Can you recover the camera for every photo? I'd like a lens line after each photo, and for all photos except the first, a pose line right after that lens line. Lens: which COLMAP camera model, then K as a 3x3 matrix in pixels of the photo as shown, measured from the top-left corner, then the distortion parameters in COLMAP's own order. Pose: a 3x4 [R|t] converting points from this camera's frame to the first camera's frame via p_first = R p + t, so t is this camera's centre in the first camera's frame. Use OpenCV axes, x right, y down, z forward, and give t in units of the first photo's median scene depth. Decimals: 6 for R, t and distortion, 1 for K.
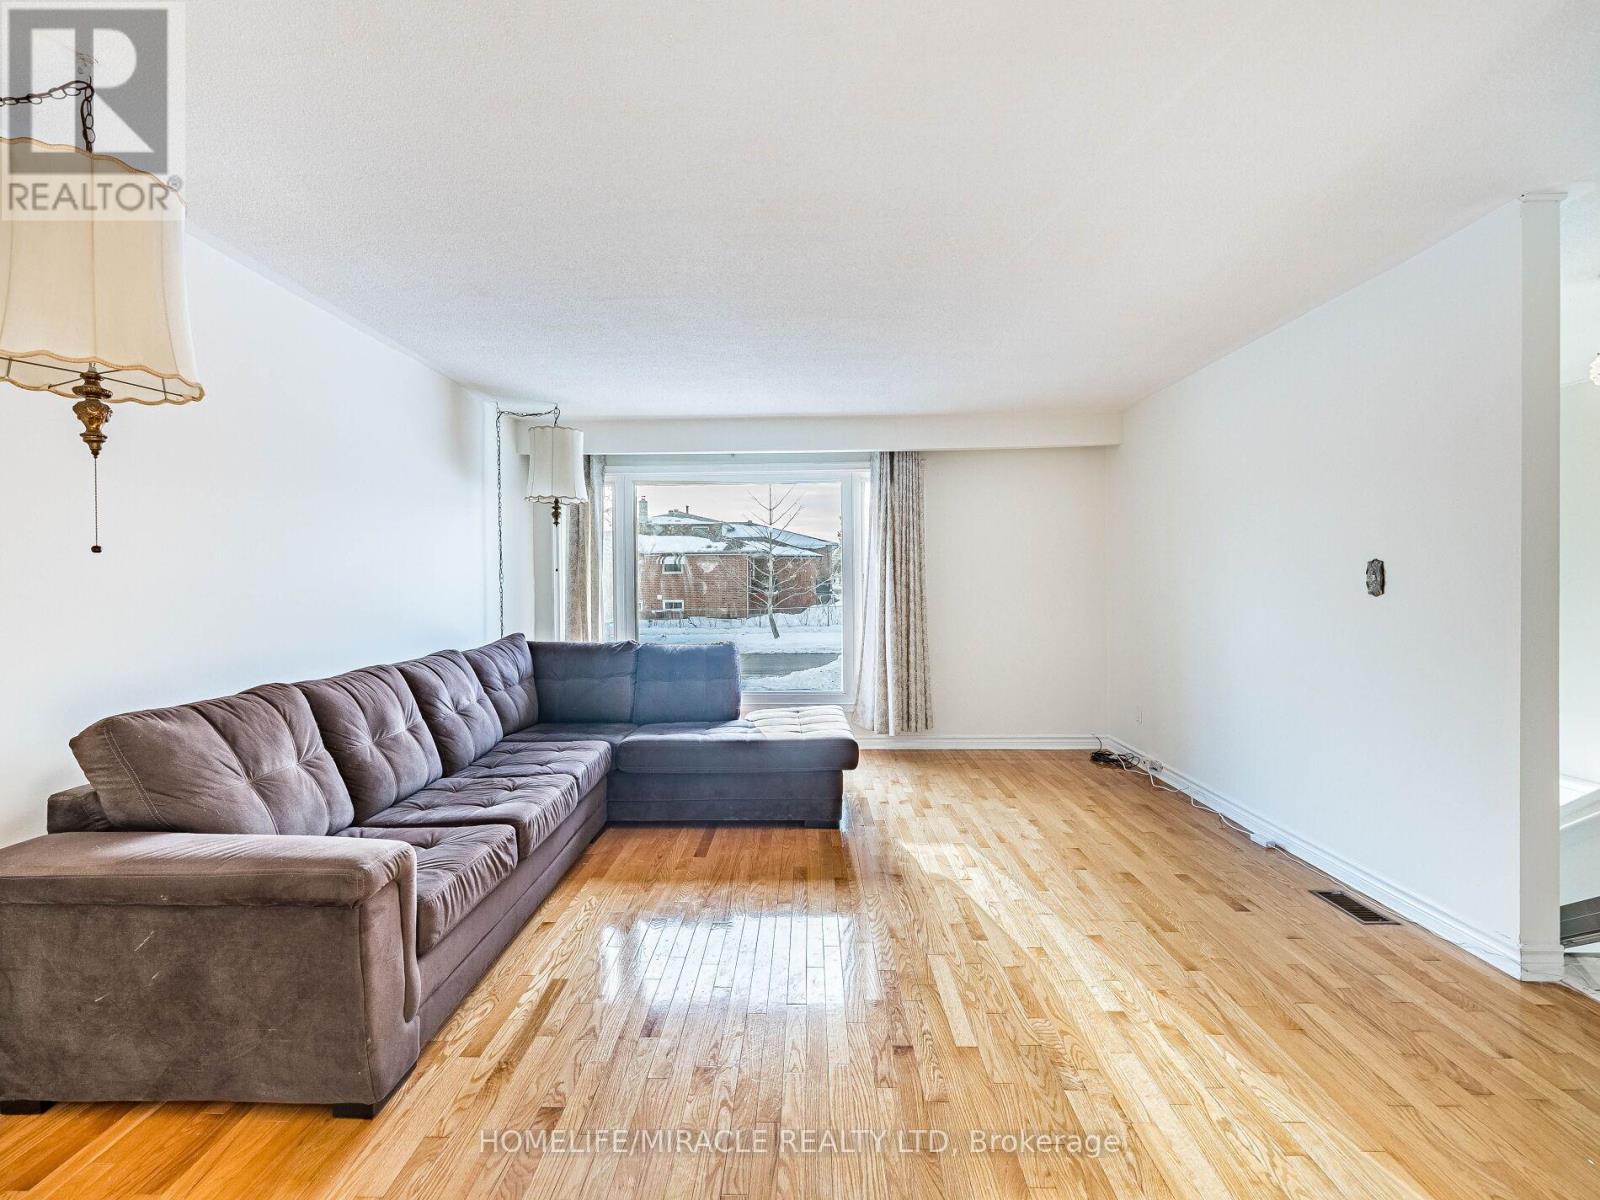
lens RADIAL K [[711.3, 0, 796.5], [0, 711.3, 588.2], [0, 0, 1]] dist [-0.001841, -0.000585]
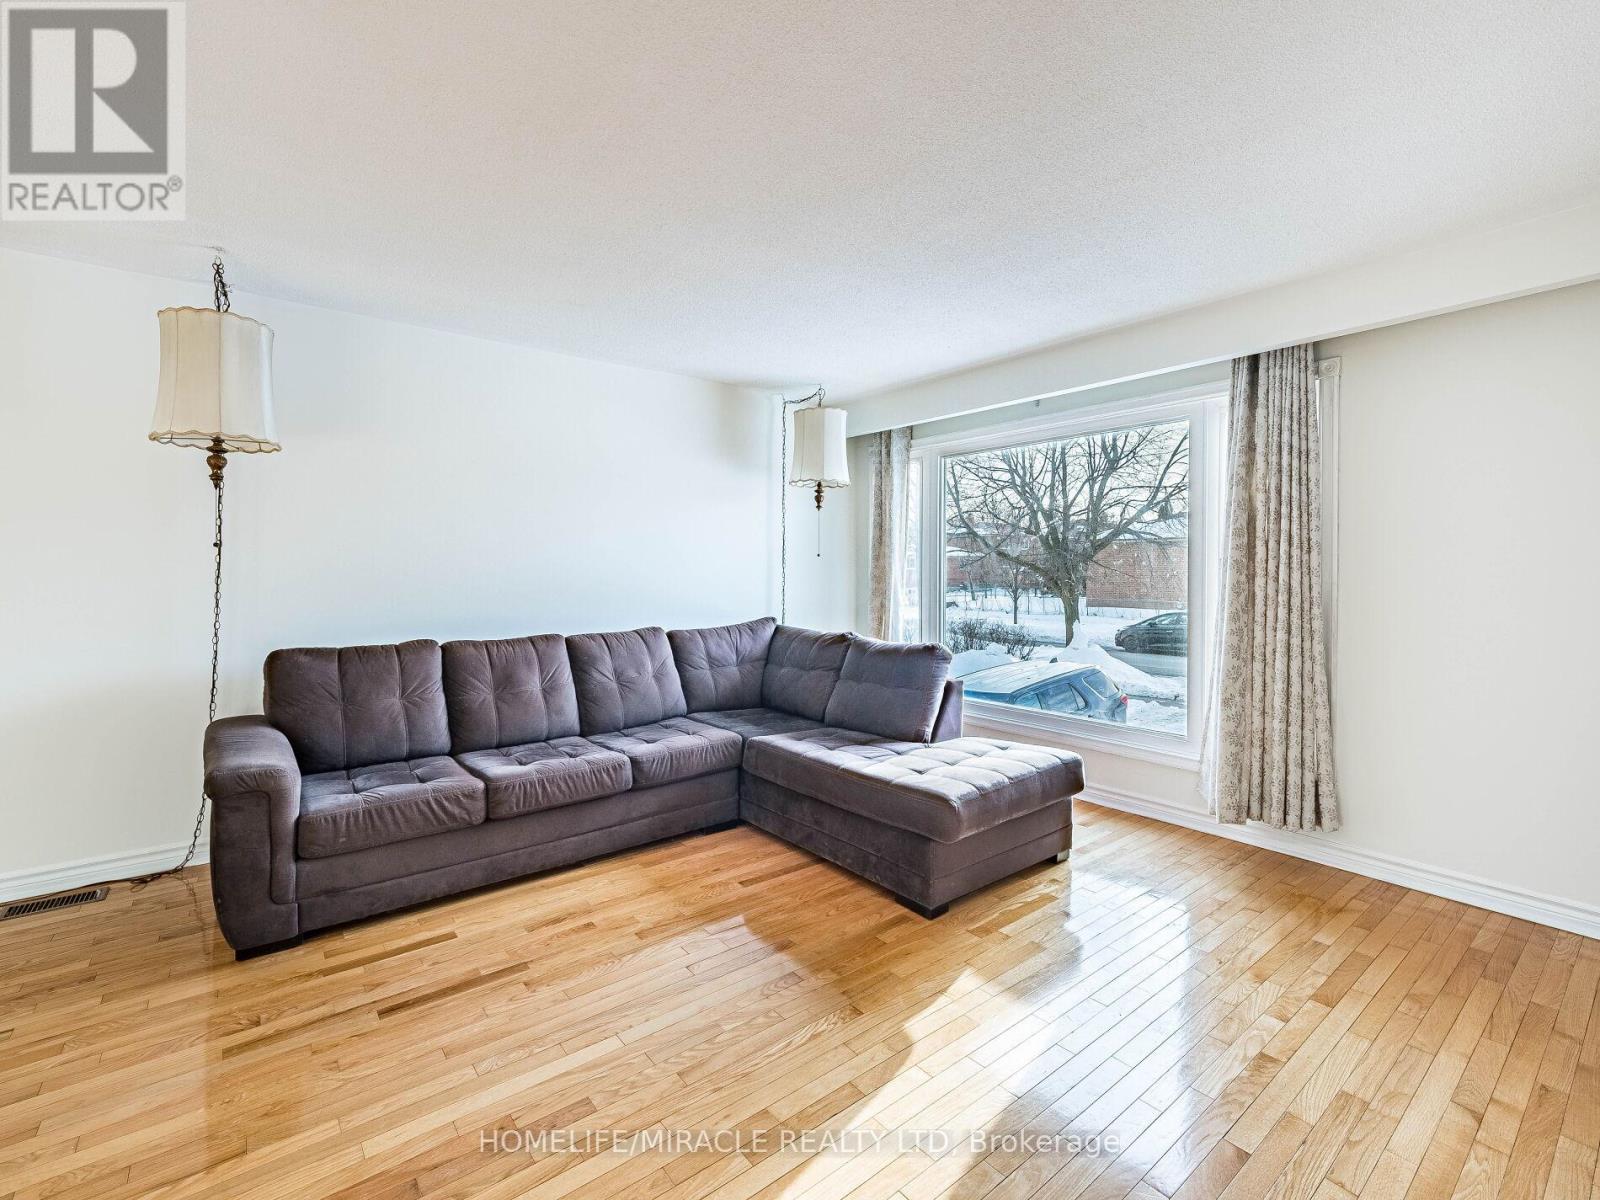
lens RADIAL K [[720.6, 0, 791.4], [0, 720.6, 578.5], [0, 0, 1]] dist [-0.001656, -0.000369]
pose [[0.631615, 0.018475, -0.775062, 0.495281], [-0.013172, 0.999827, 0.013099, -0.007170], [0.775171, 0.001936, 0.631749, 0.419748]]
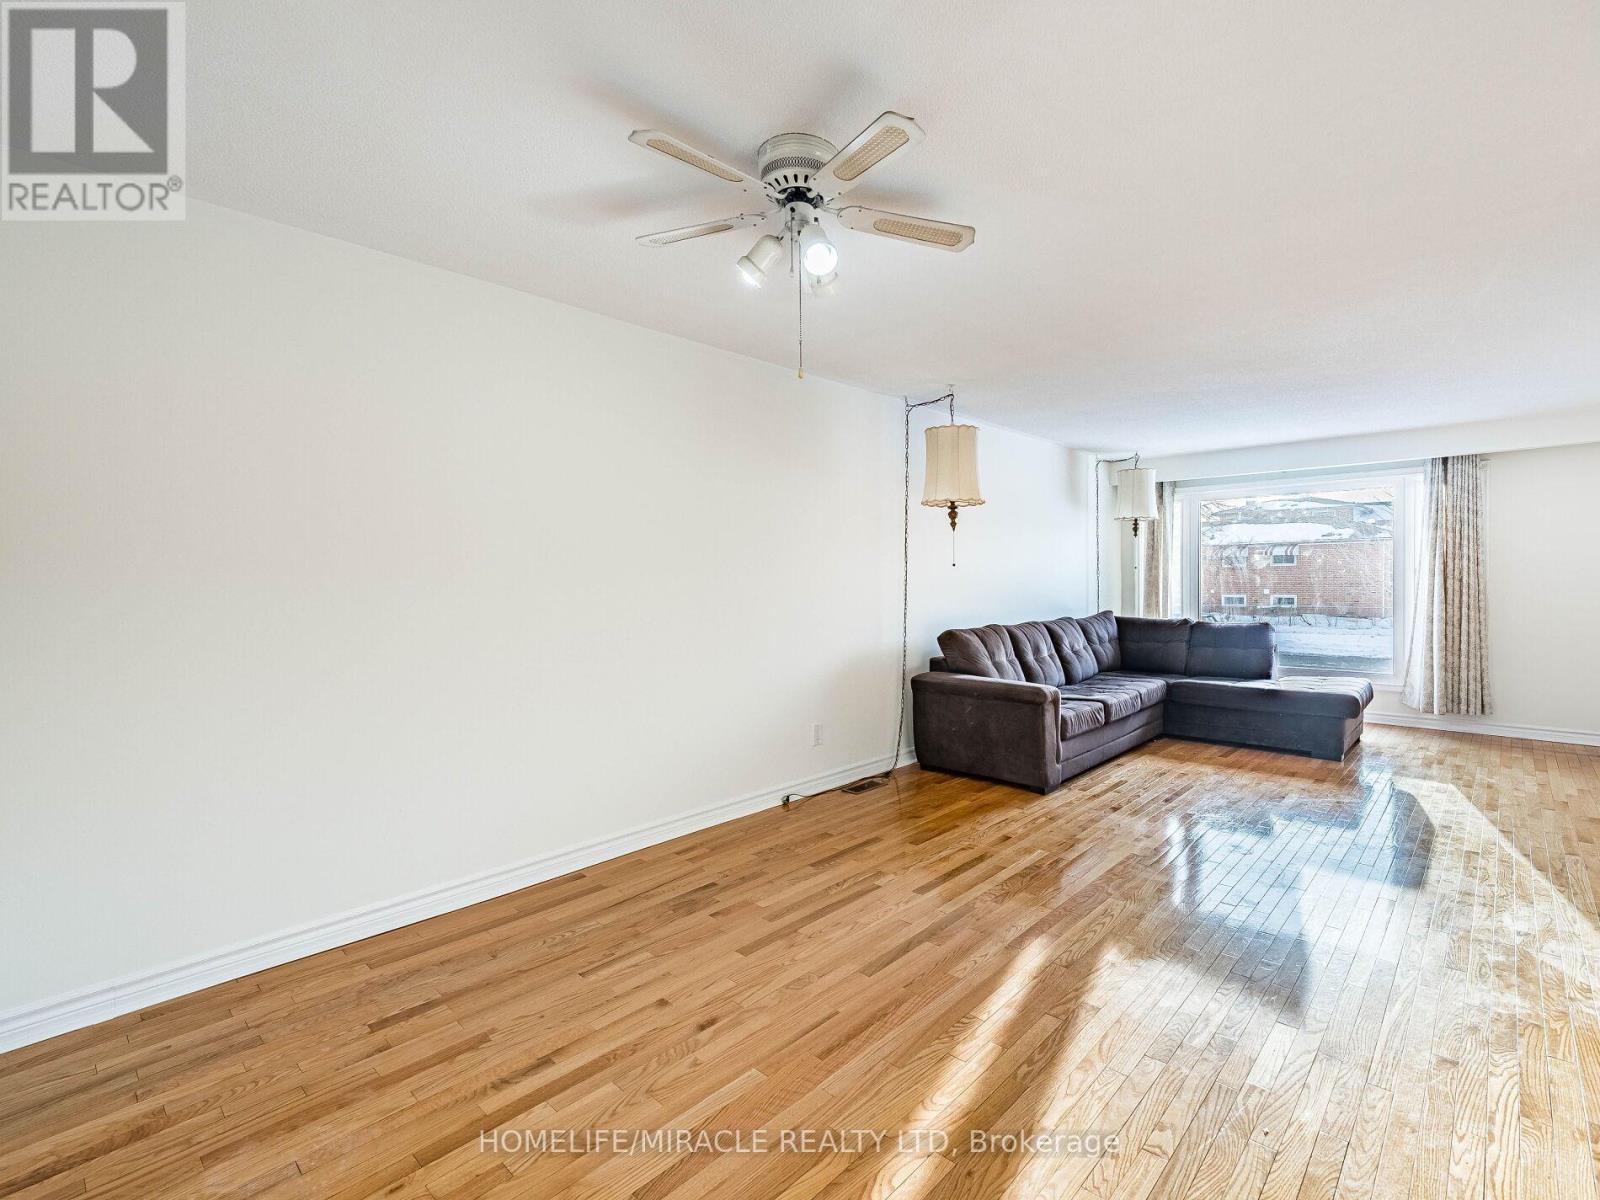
lens RADIAL K [[743.6, 0, 861.7], [0, 743.6, 591.4], [0, 0, 1]] dist [-0.009757, -0.000291]
pose [[0.762922, 0.013541, -0.646349, 0.253048], [-0.004800, 0.999872, 0.015281, 0.002294], [0.646473, -0.008556, 0.762889, -0.604236]]
